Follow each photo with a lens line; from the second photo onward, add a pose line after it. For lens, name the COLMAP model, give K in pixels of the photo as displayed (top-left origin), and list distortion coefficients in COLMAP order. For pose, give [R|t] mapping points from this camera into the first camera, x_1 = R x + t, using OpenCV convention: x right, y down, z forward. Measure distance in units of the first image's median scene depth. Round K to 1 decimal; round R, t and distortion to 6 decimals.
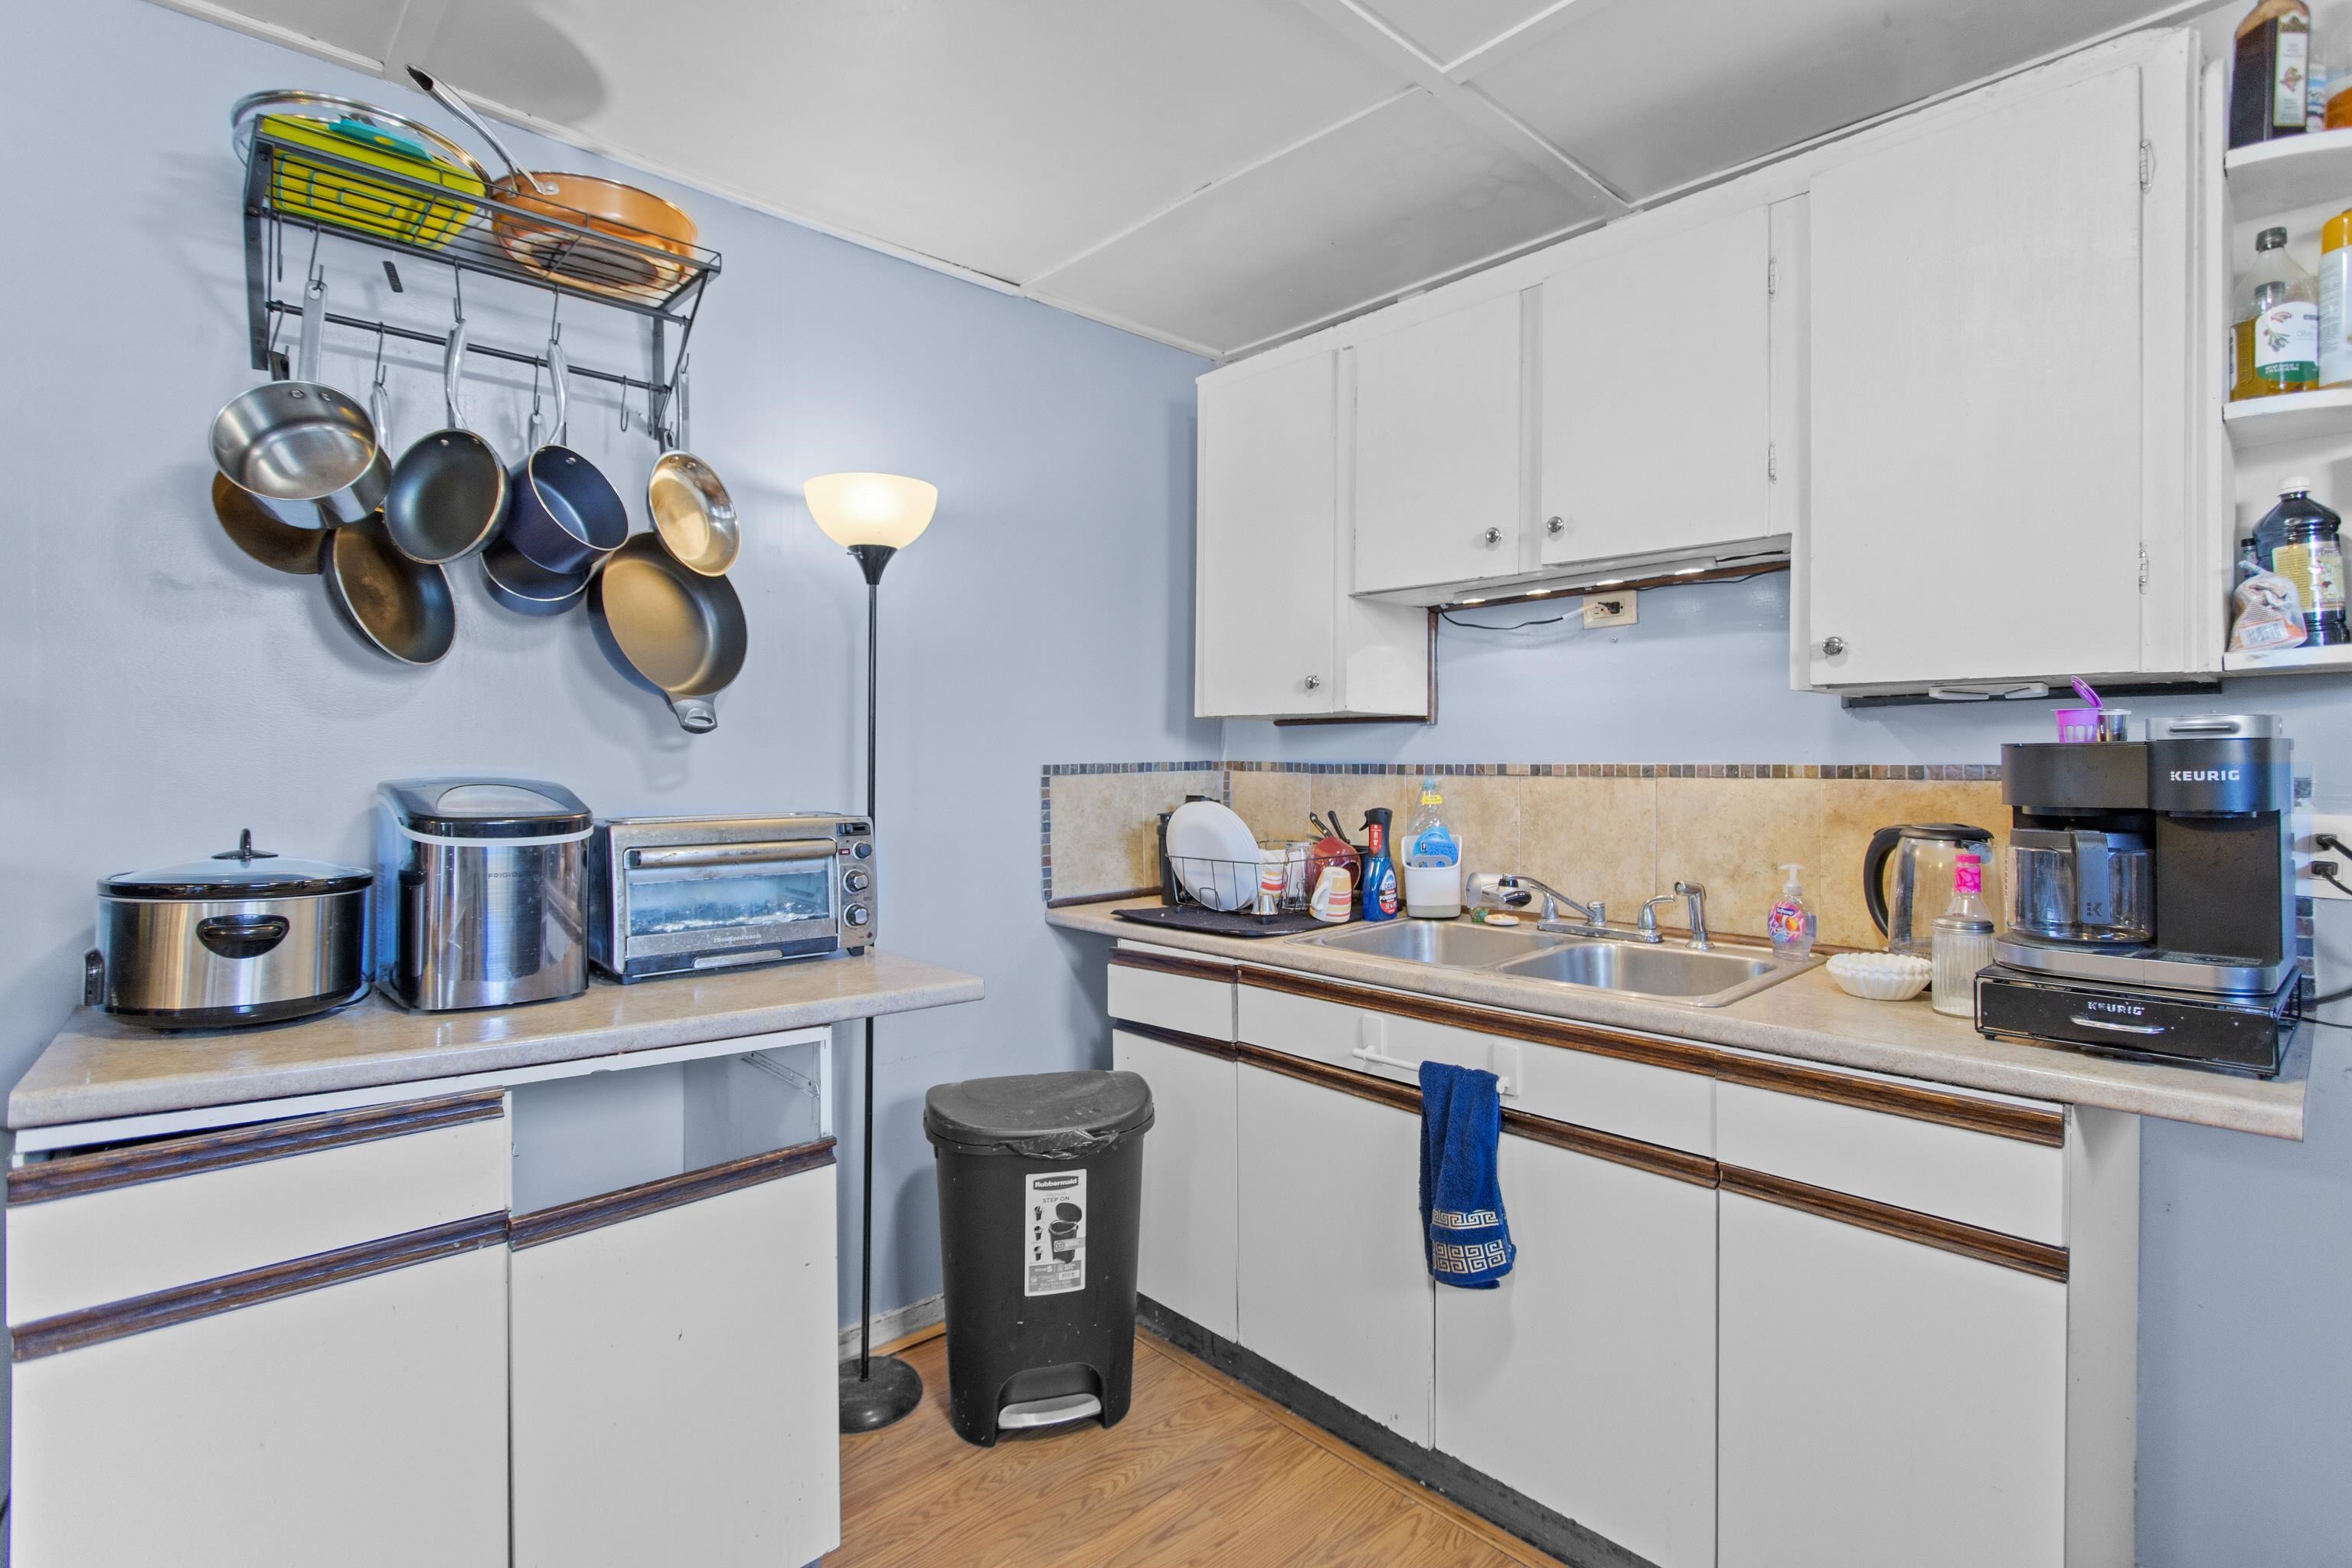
lens RADIAL K [[1113.7, 0, 1184.8], [0, 1113.7, 775.6], [0, 0, 1]] dist [0.000424, 0.000091]
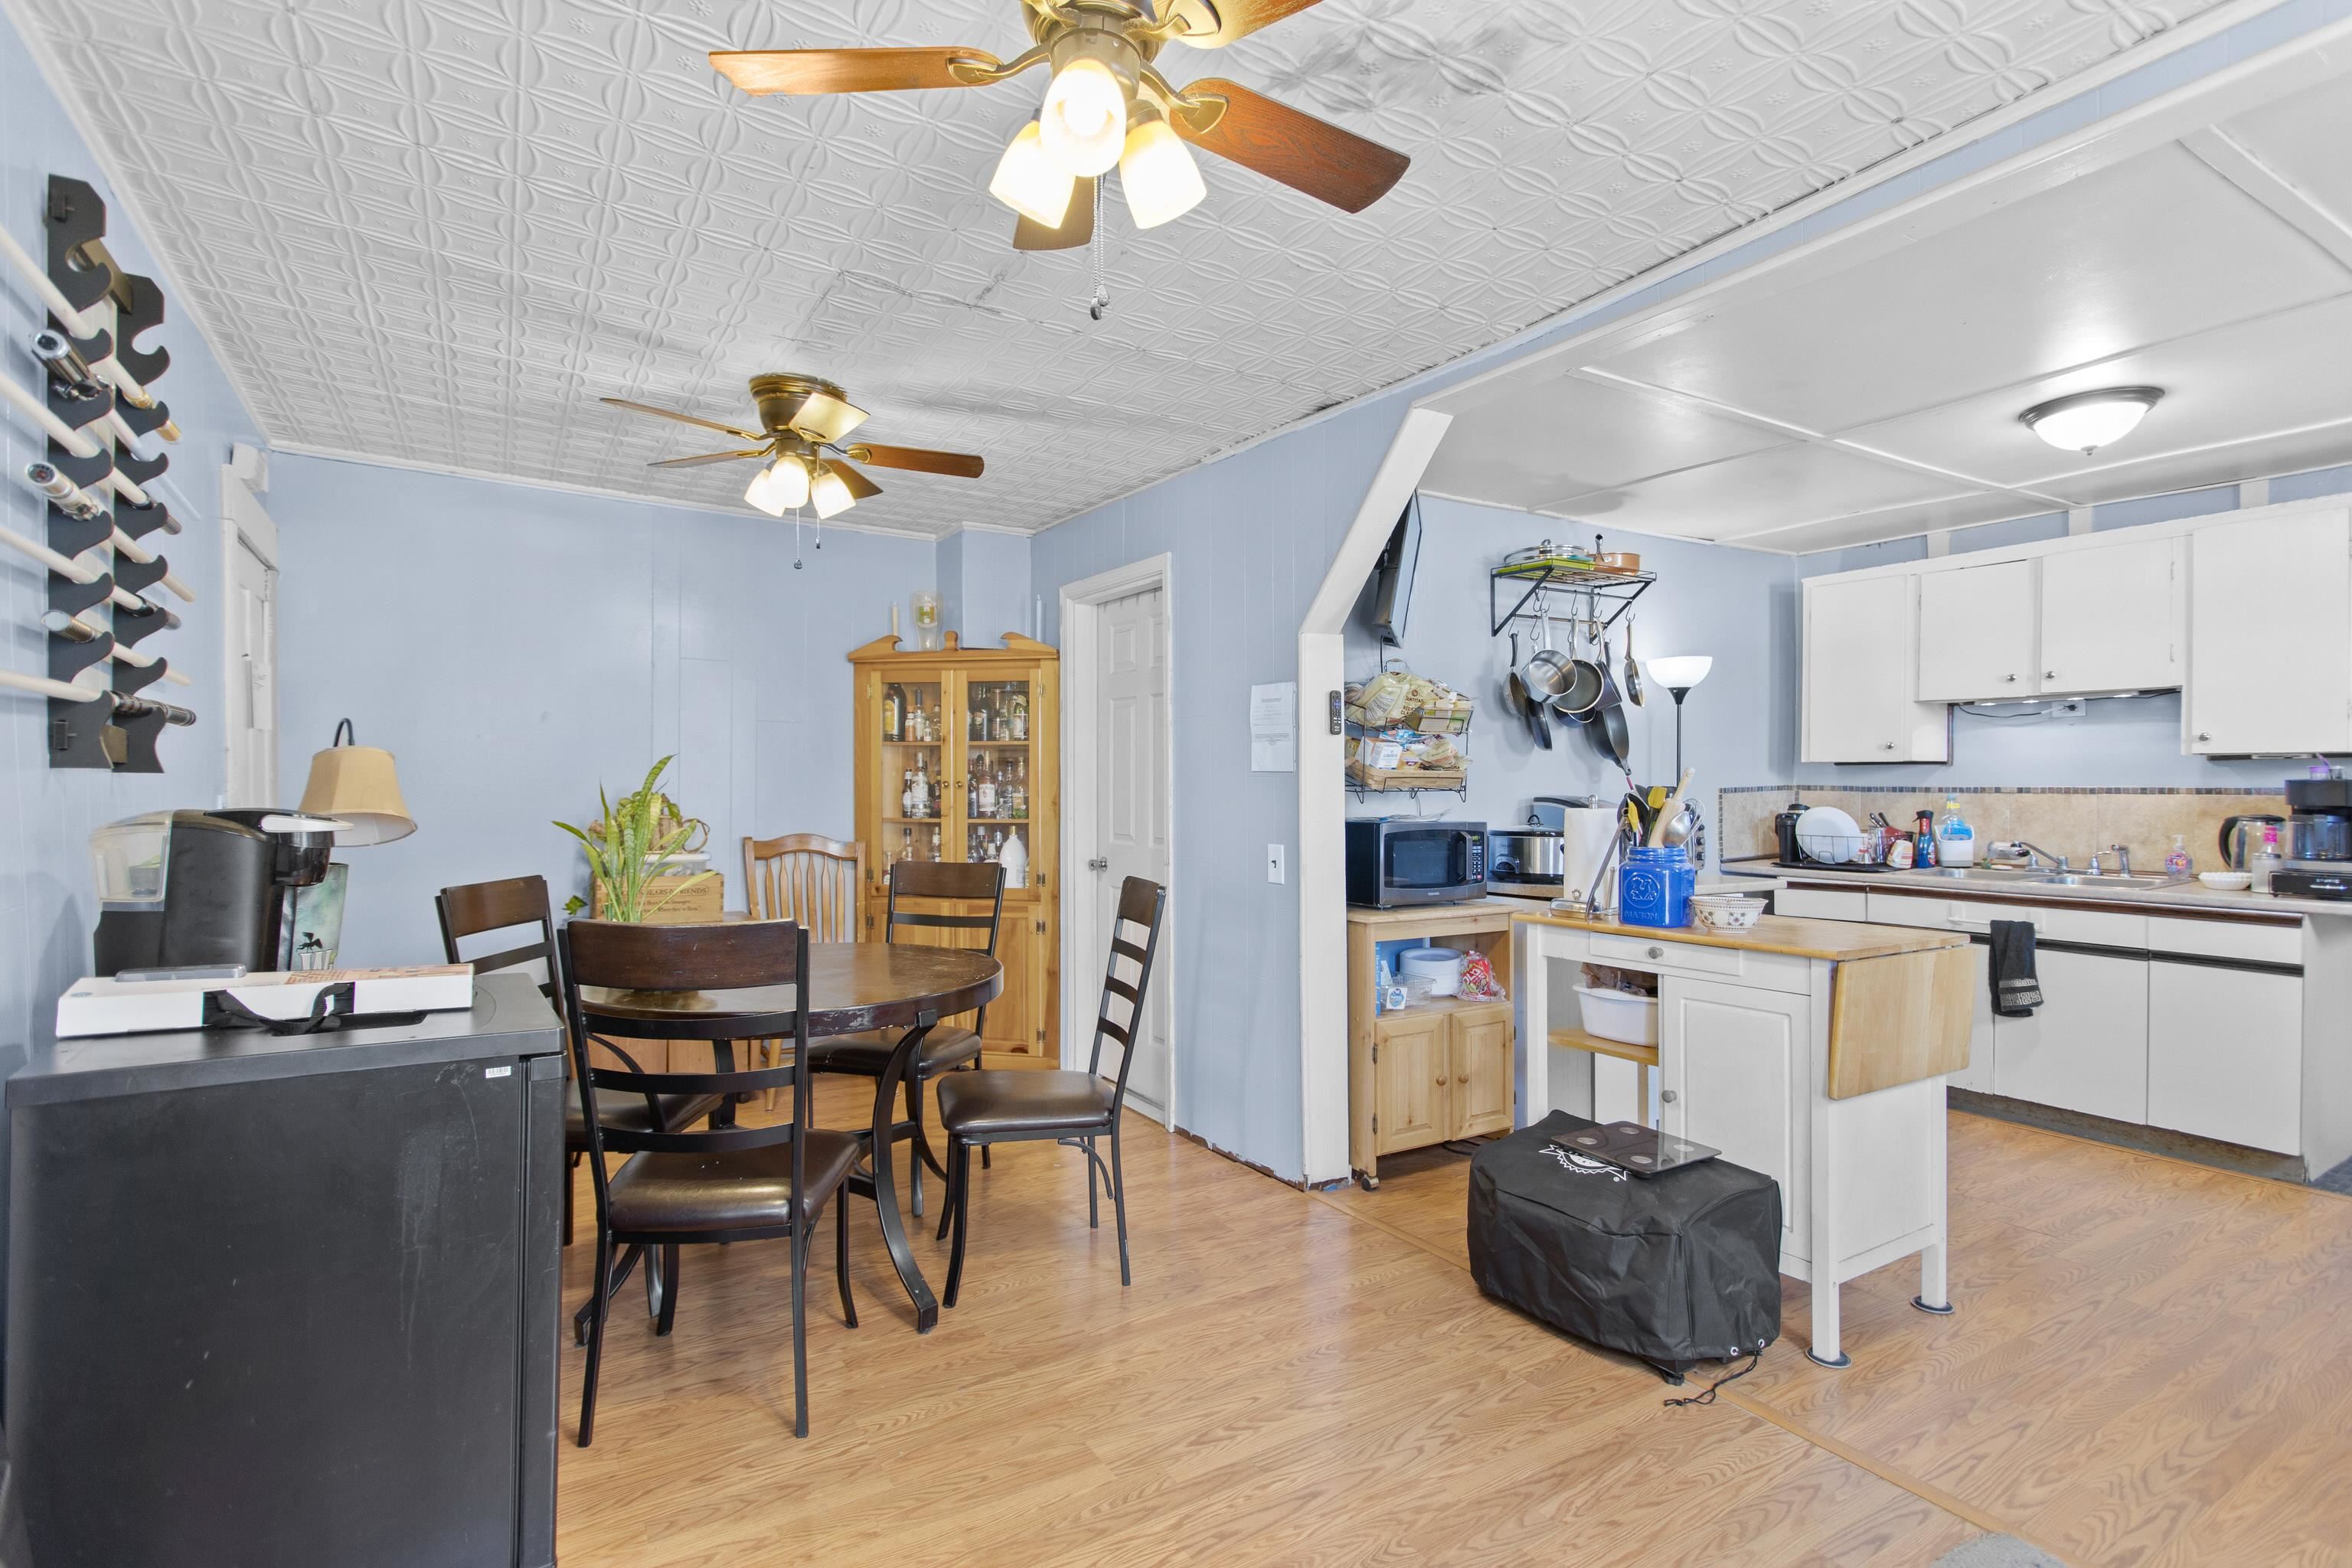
lens RADIAL K [[1113.7, 0, 1187.0], [0, 1113.7, 803.5], [0, 0, 1]] dist [0.000424, 0.000091]
pose [[0.979845, -0.000759, -0.199760, -0.895720], [0.002822, 0.999946, 0.010043, -0.006893], [0.199741, -0.010405, 0.979793, -1.477760]]
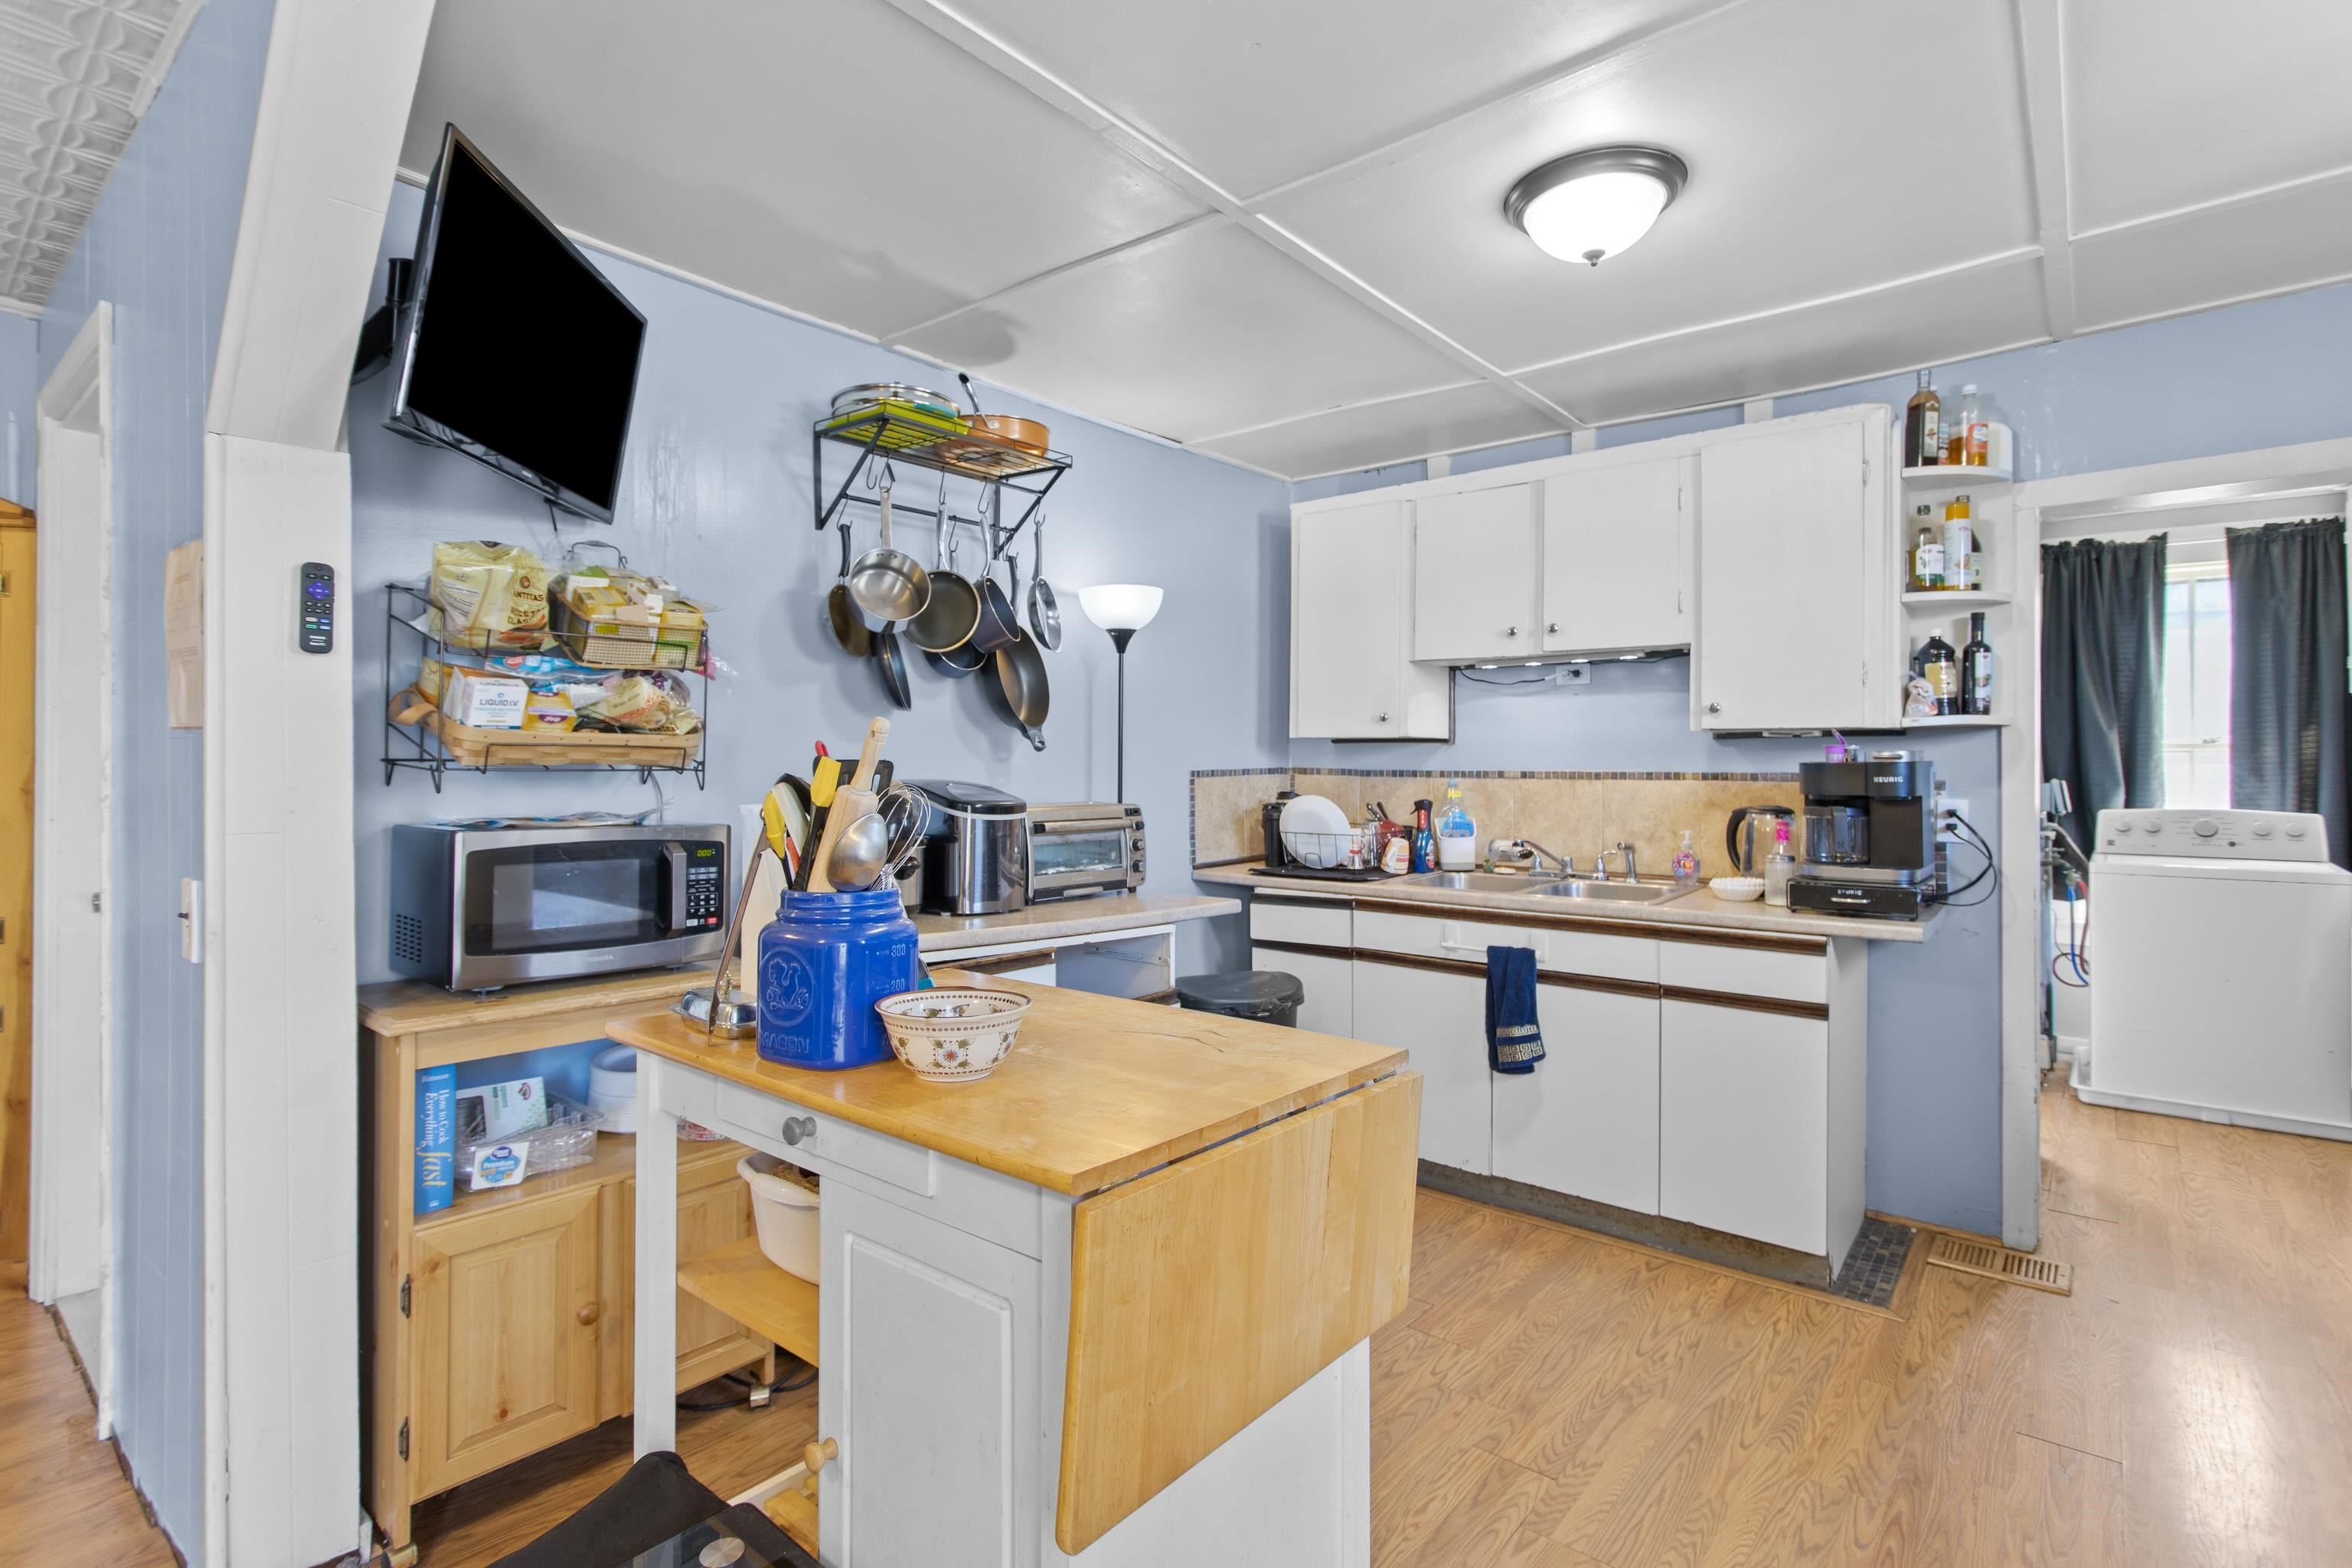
lens RADIAL K [[1113.7, 0, 1184.7], [0, 1113.7, 771.9], [0, 0, 1]] dist [0.000424, 0.000091]
pose [[0.991790, 0.001747, 0.127862, -0.447937], [-0.001272, 0.999992, -0.003796, -0.003253], [-0.127868, 0.003602, 0.991785, -0.612078]]
